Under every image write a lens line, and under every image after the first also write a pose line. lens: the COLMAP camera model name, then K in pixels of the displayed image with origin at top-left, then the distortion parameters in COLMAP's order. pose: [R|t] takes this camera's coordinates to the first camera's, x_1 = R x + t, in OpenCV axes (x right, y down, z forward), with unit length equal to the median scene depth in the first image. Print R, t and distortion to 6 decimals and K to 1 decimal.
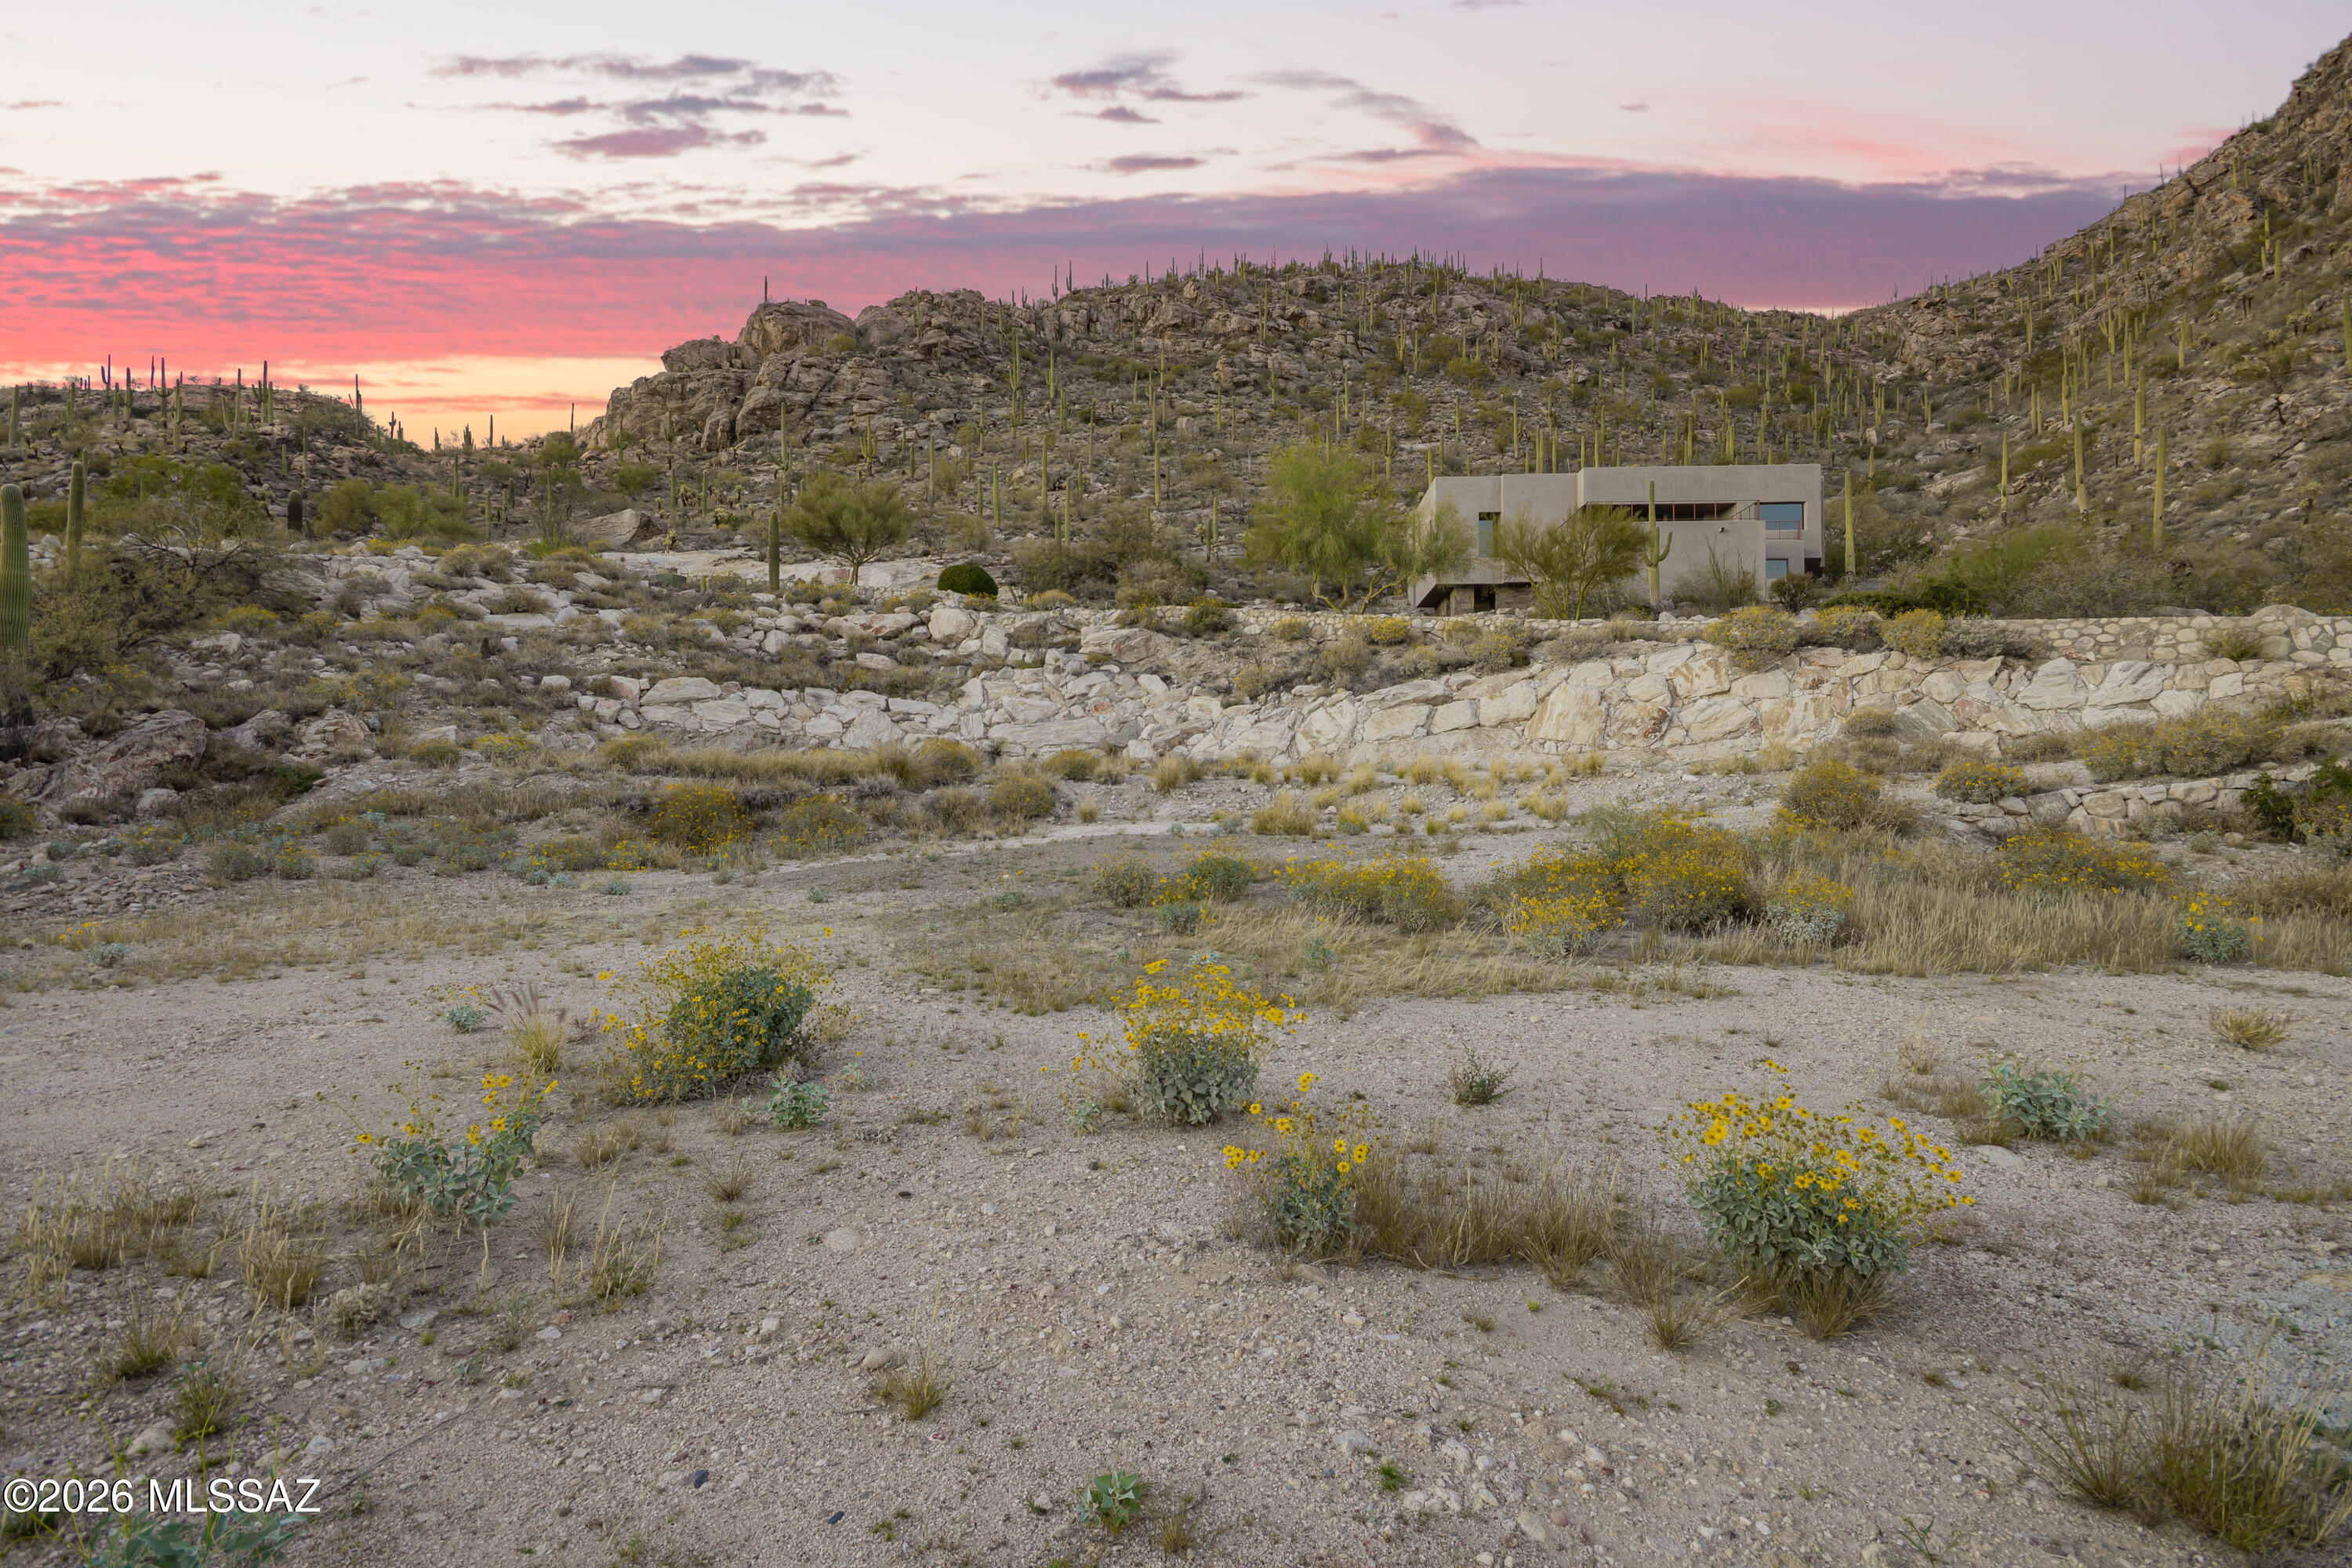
lens RADIAL K [[1081.6, 0, 1193.6], [0, 1081.6, 781.0], [0, 0, 1]] dist [0.003842, -0.000431]
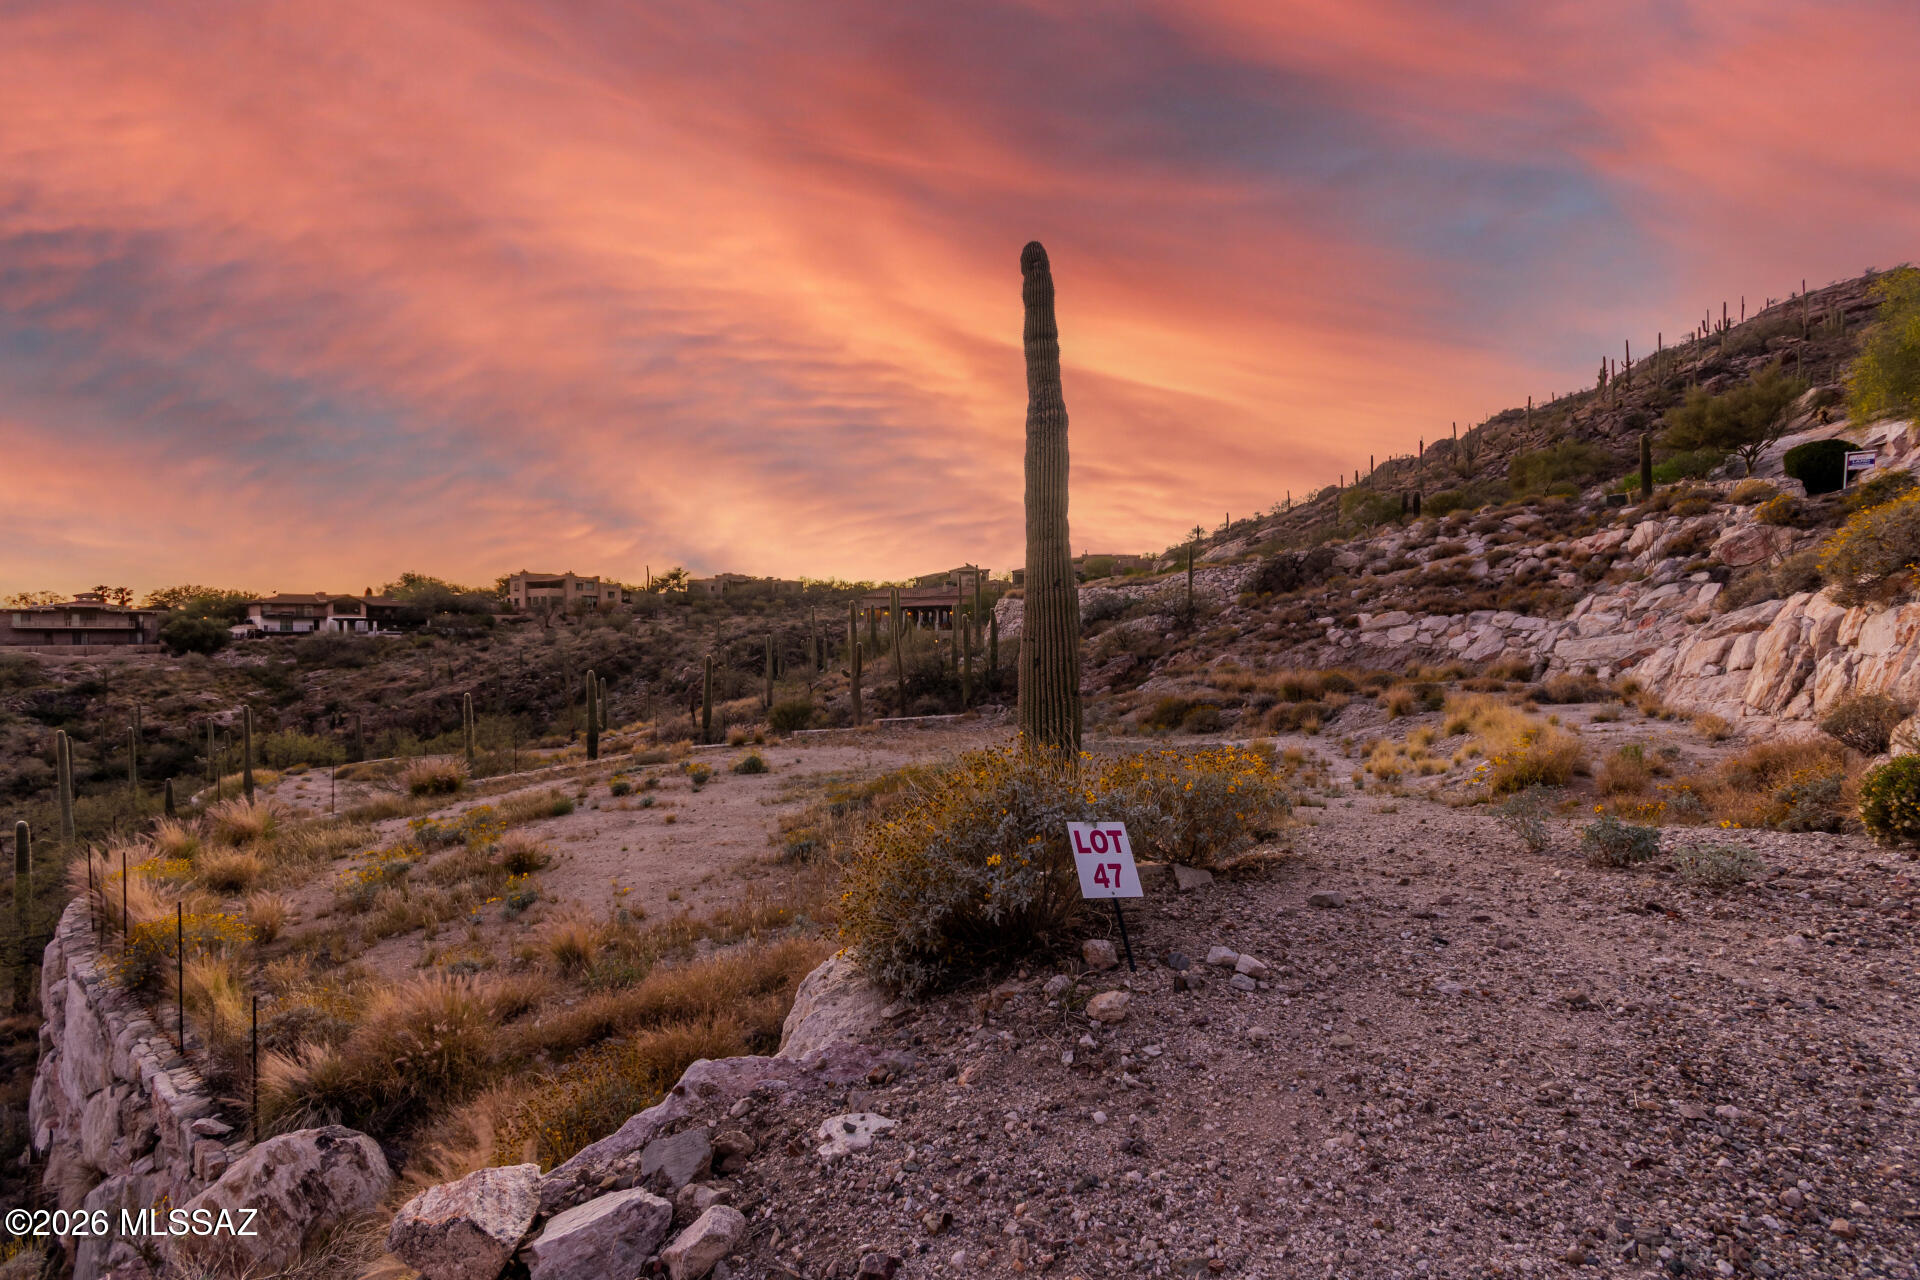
lens RADIAL K [[883.0, 0, 979.8], [0, 883.0, 641.0], [0, 0, 1]] dist [0.003842, -0.000431]
pose [[-0.004396, 0.009754, -0.999943, 0.777033], [0.033038, 0.999408, 0.009604, -0.081811], [0.999444, -0.032994, -0.004715, 0.387621]]
